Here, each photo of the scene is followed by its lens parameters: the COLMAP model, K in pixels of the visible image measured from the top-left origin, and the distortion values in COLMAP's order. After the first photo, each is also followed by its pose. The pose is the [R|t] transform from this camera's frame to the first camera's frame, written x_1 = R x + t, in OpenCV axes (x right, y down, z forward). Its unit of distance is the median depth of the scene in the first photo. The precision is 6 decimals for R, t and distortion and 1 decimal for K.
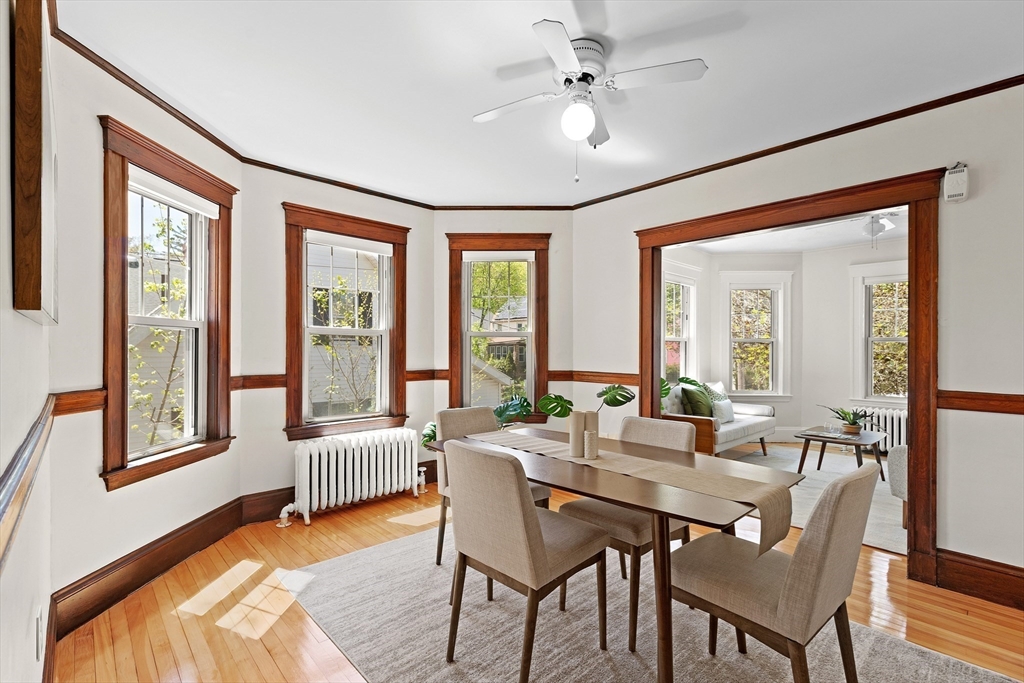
lens RADIAL K [[467.4, 0, 514.3], [0, 467.4, 347.1], [0, 0, 1]] dist [0.008865, -0.001995]
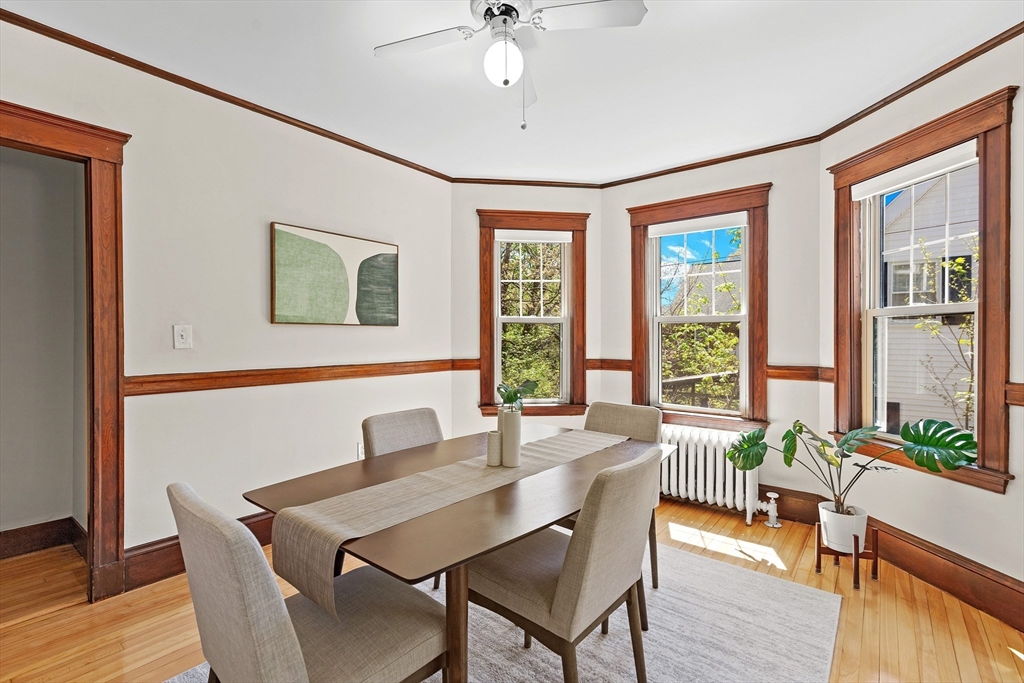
lens RADIAL K [[467.4, 0, 521.1], [0, 467.4, 341.7], [0, 0, 1]] dist [0.008865, -0.001995]
pose [[0.148123, 0.000260, -0.988969, 0.590739], [-0.003197, 0.999995, -0.000216, 0.014780], [0.988964, 0.003194, 0.148124, 0.570770]]
